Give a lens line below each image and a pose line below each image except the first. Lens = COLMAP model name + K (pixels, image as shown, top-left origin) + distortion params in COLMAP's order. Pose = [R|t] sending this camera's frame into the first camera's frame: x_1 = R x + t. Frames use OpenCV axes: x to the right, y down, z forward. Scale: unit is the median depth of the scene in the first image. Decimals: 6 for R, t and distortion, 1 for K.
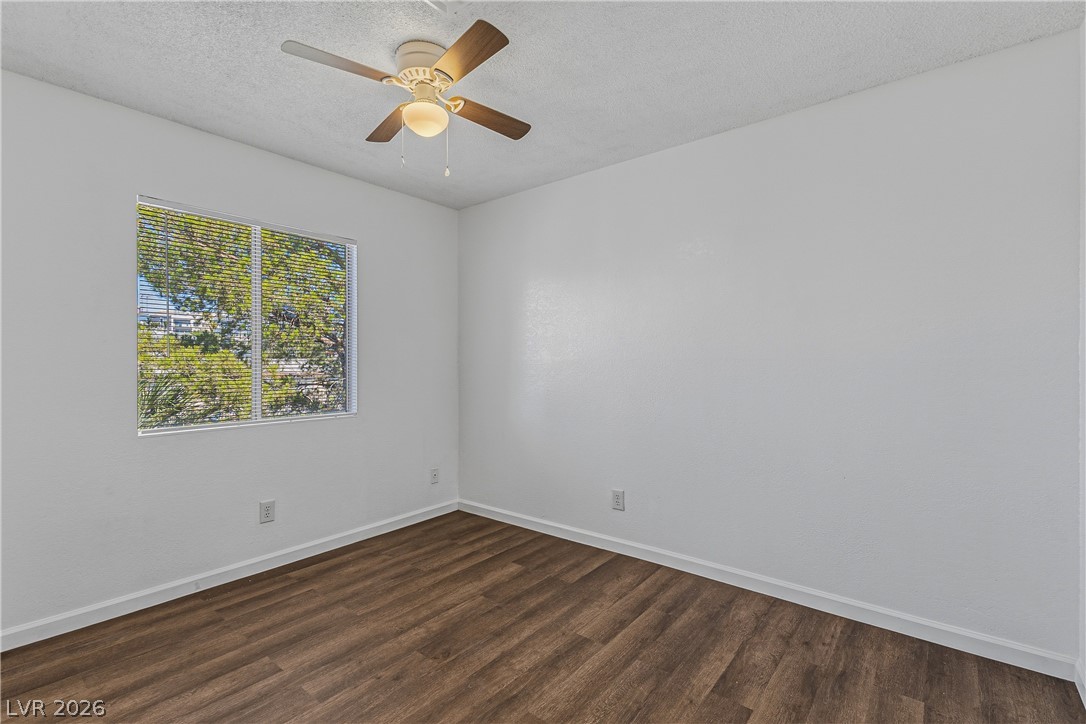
lens RADIAL K [[504.4, 0, 539.5], [0, 504.4, 360.0], [0, 0, 1]] dist [0.024822, -0.006741]
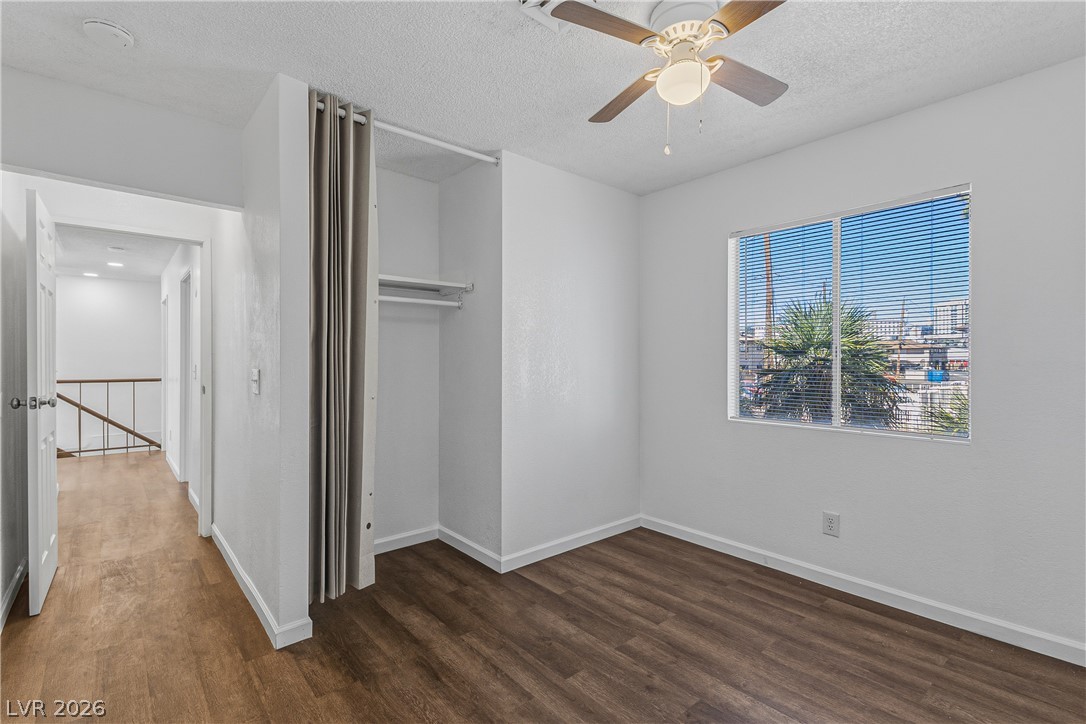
lens RADIAL K [[504.4, 0, 539.5], [0, 504.4, 360.0], [0, 0, 1]] dist [0.024822, -0.006741]
pose [[-0.196288, -0.005599, -0.980530, 0.549240], [-0.000035, 0.999984, -0.005703, 0.006774], [0.980546, -0.001086, -0.196285, 0.762284]]
